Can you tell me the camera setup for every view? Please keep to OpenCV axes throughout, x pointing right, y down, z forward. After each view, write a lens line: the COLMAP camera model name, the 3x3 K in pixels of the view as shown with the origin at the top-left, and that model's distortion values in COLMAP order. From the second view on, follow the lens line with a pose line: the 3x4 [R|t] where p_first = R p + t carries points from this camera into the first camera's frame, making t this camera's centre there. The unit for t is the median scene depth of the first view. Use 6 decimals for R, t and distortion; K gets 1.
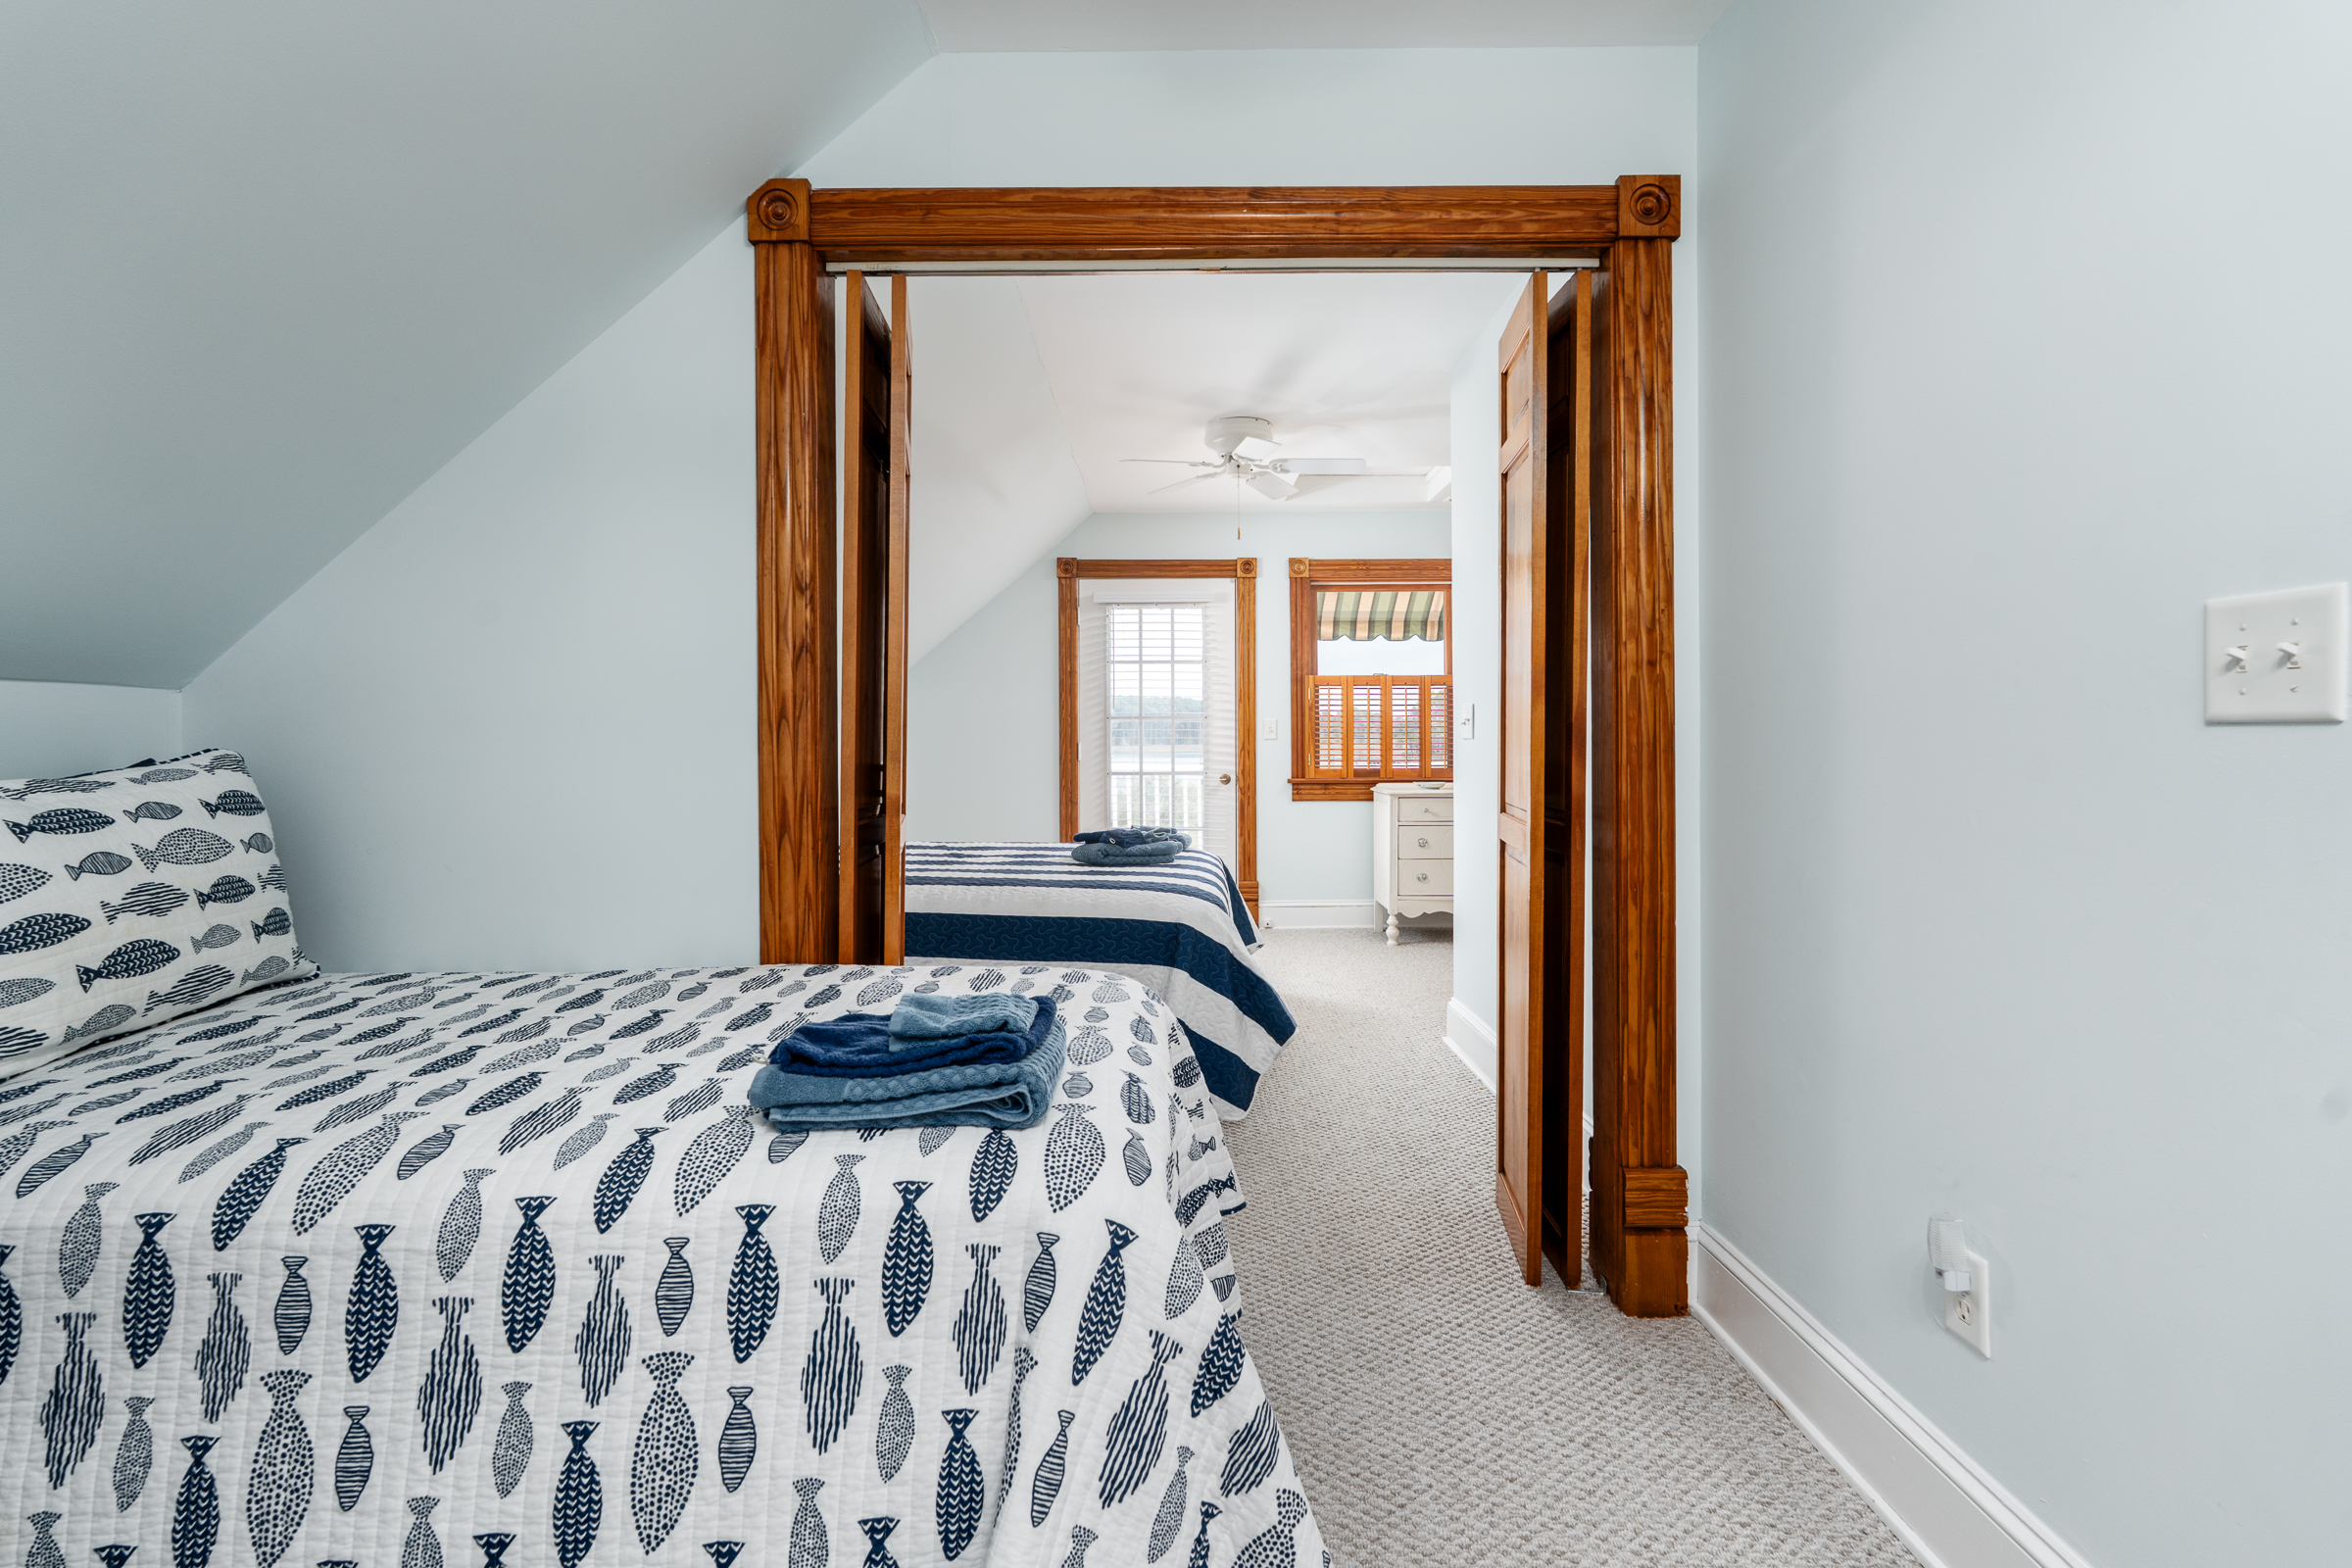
lens RADIAL K [[1040.0, 0, 1176.5], [0, 1040.0, 738.7], [0, 0, 1]] dist [-0.003001, 0.000235]
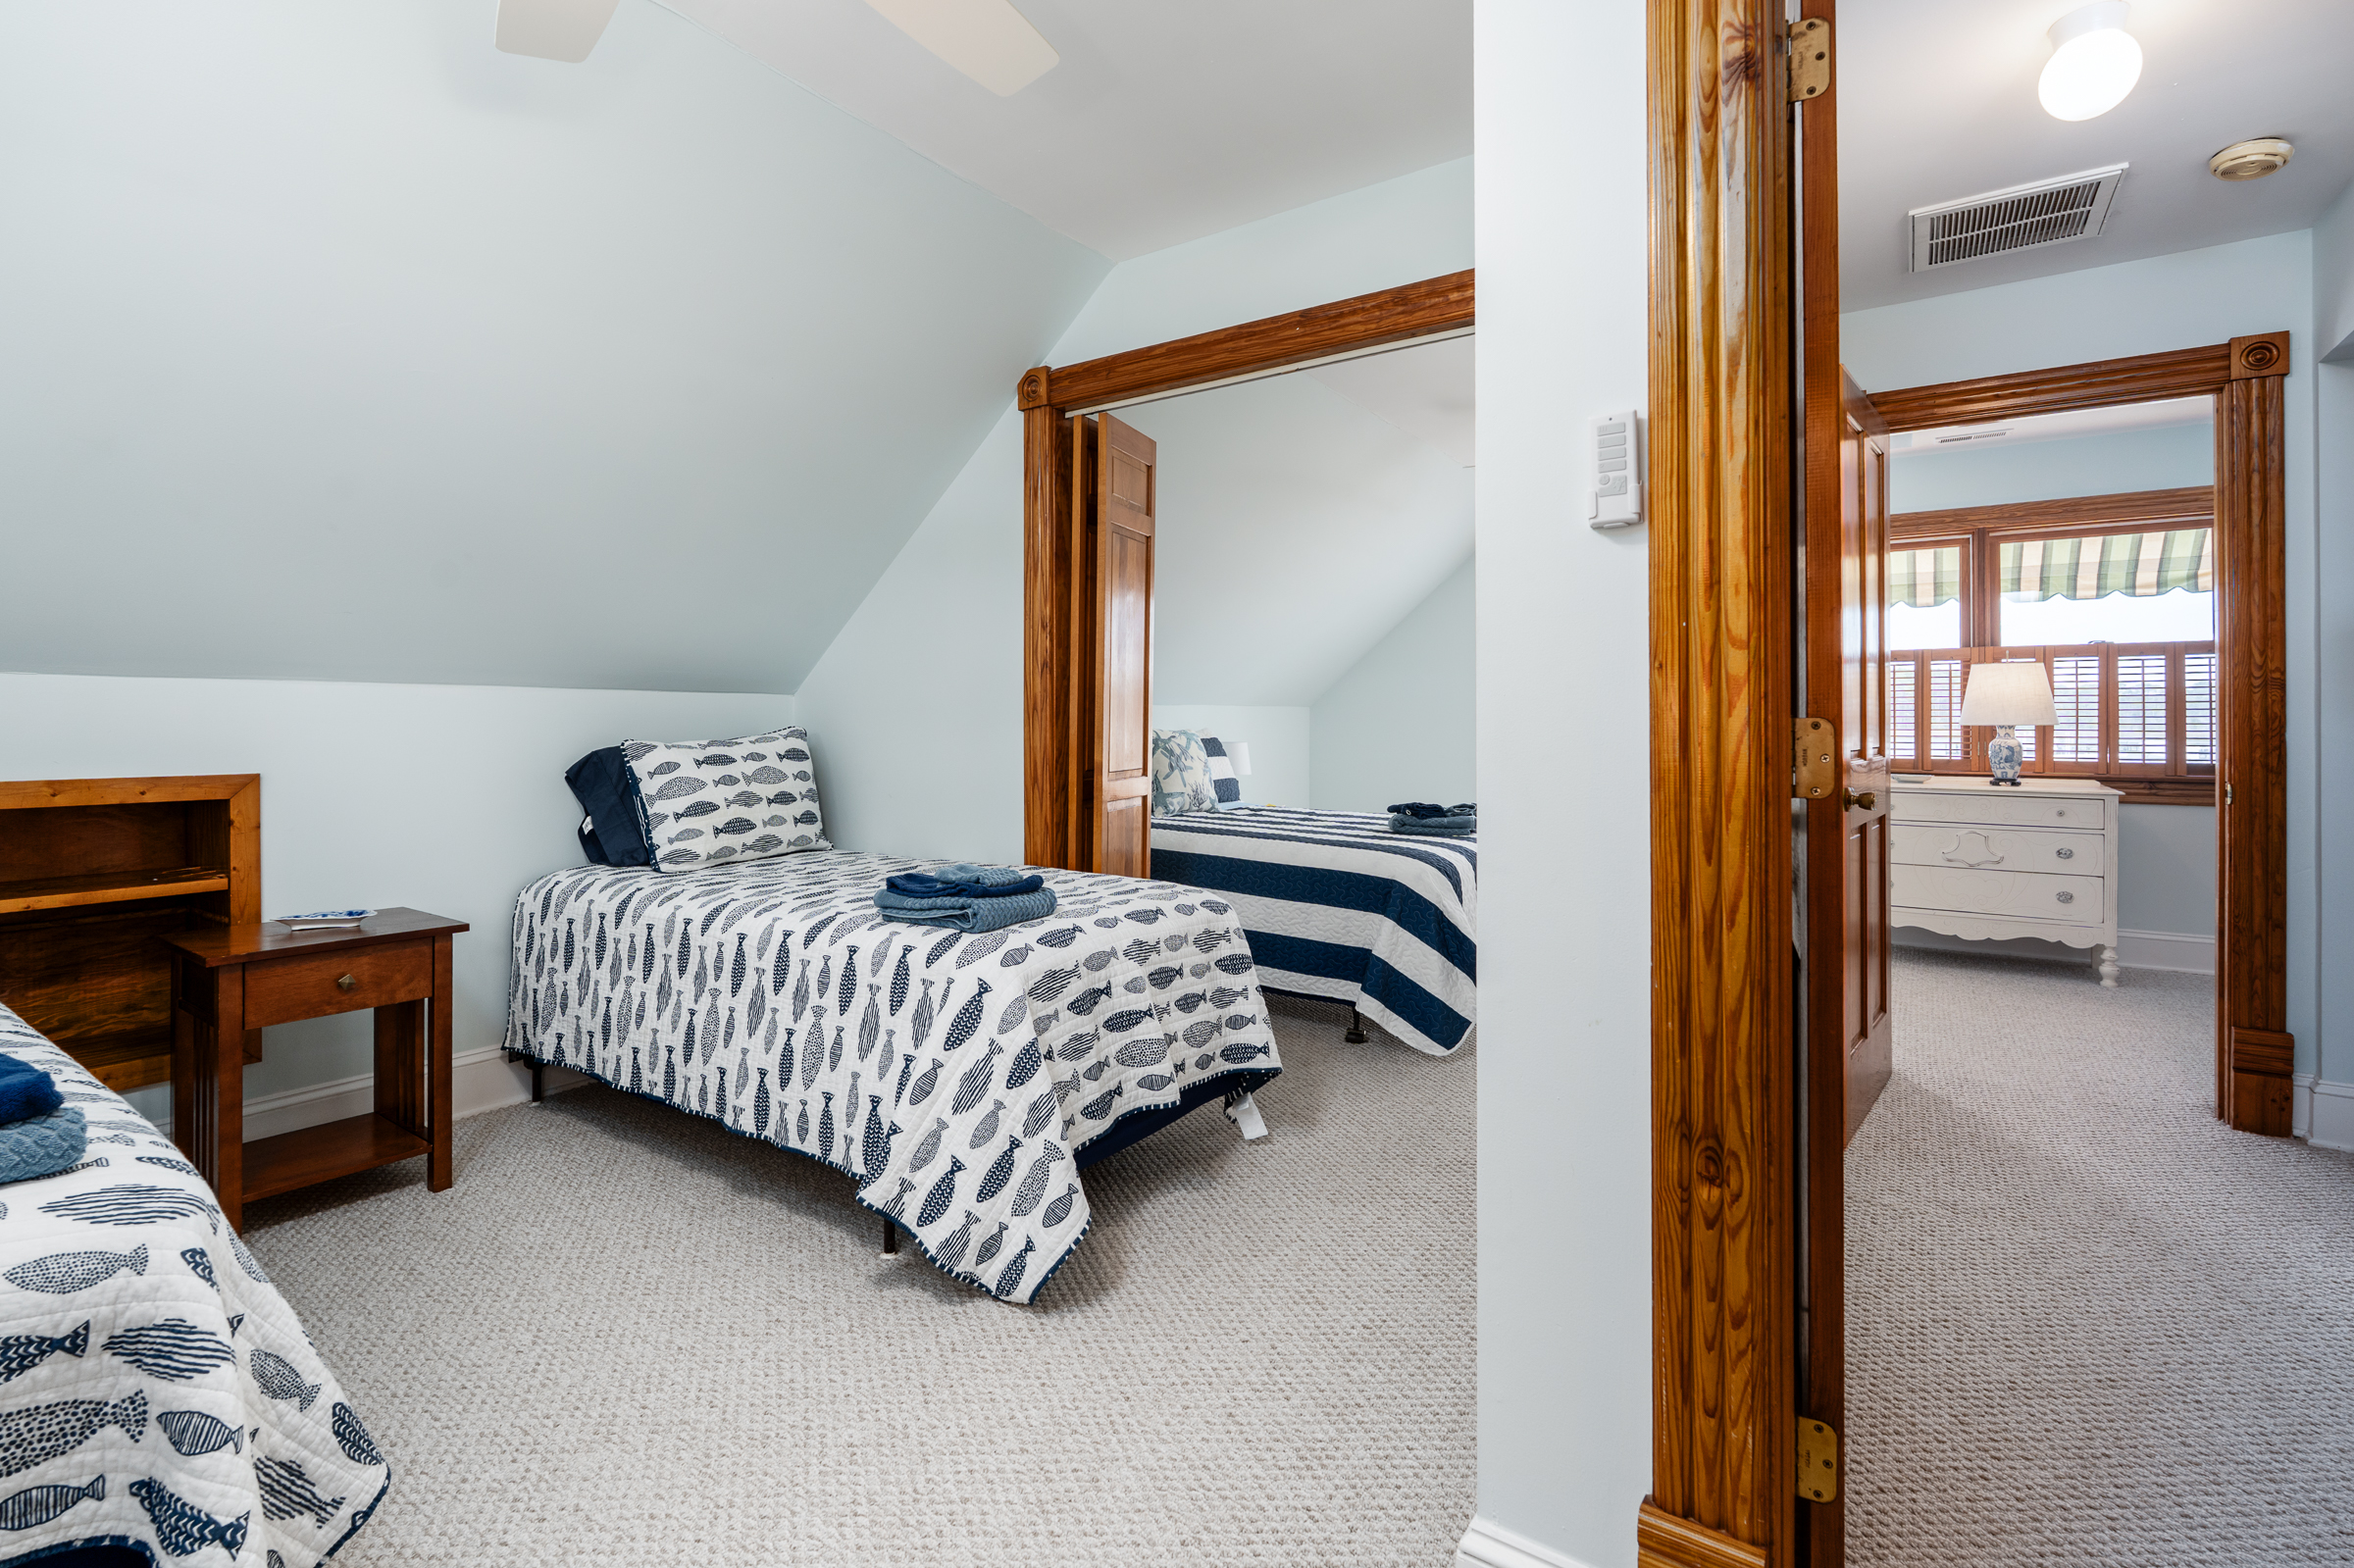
lens RADIAL K [[1082.9, 0, 1170.7], [0, 1082.9, 718.4], [0, 0, 1]] dist [-0.004051, -0.000263]
pose [[0.824903, 0.004064, -0.565260, 0.941819], [-0.005842, 0.999982, -0.001336, -0.008347], [0.565244, 0.004404, 0.824912, -0.308224]]
